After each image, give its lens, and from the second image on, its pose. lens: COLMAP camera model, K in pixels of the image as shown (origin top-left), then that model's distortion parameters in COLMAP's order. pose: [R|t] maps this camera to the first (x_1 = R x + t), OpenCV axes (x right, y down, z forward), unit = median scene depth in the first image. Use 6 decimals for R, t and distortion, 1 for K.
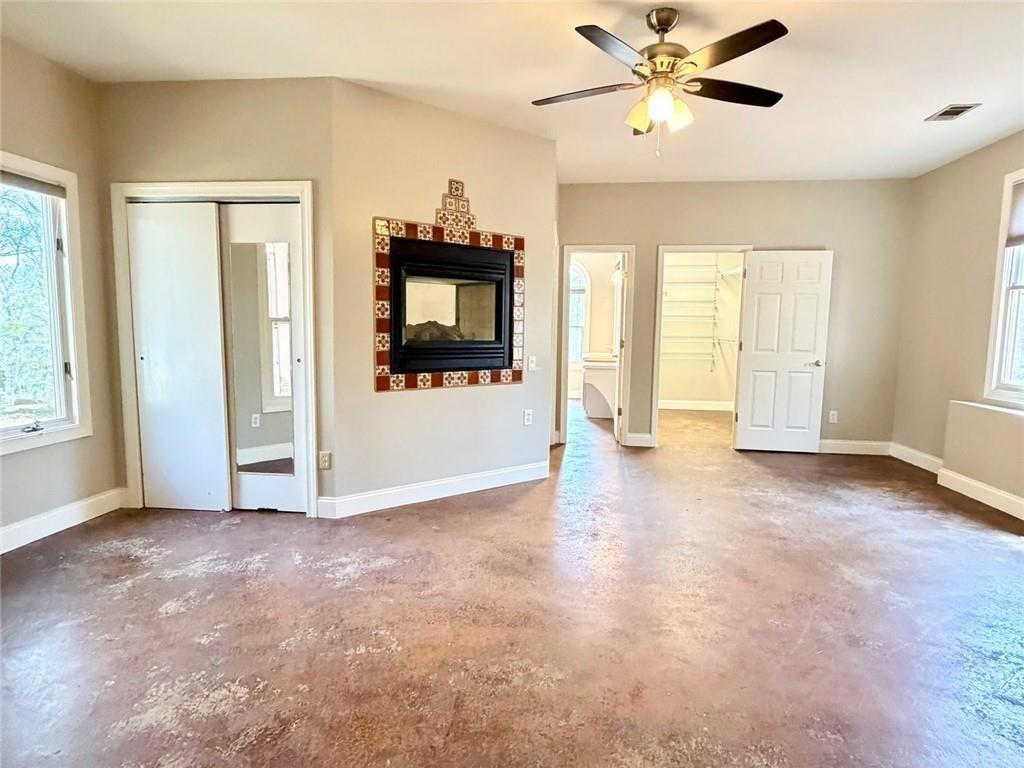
lens RADIAL K [[592.5, 0, 512.3], [0, 592.5, 388.4], [0, 0, 1]] dist [-0.001307, -0.000188]
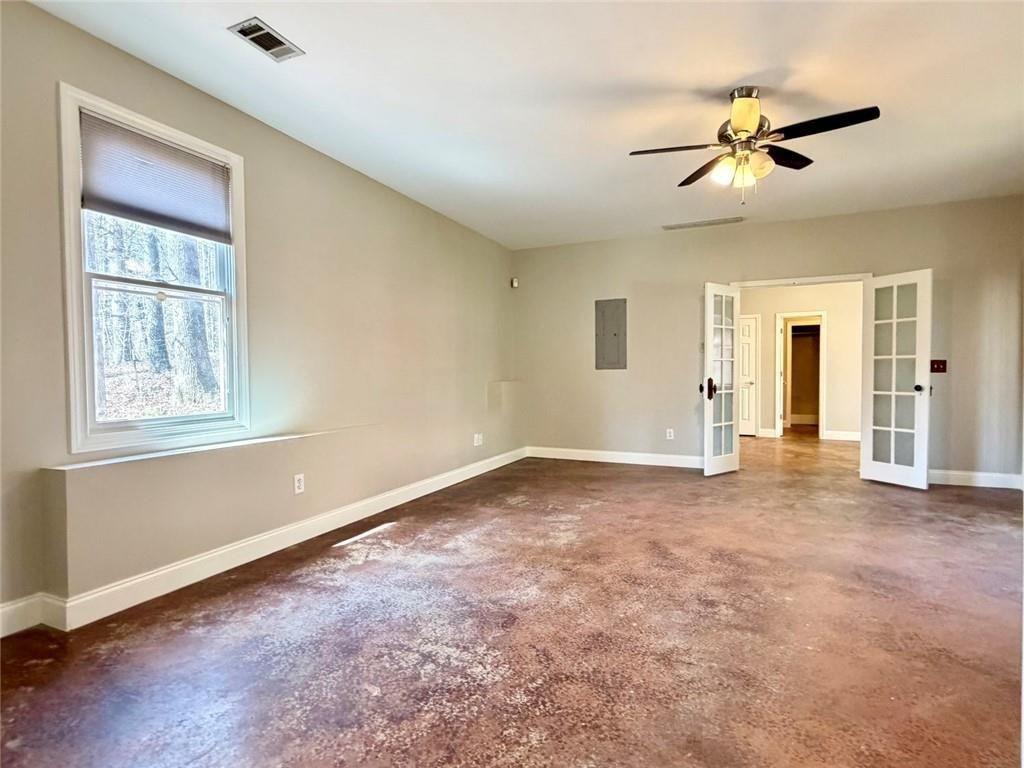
lens RADIAL K [[524.3, 0, 515.7], [0, 524.3, 383.7], [0, 0, 1]] dist [0.001515, 0.000379]
pose [[-0.951727, -0.017459, 0.306448, 0.257613], [0.023055, 0.991495, 0.128090, -0.130864], [-0.306078, 0.128972, -0.943230, 1.598001]]
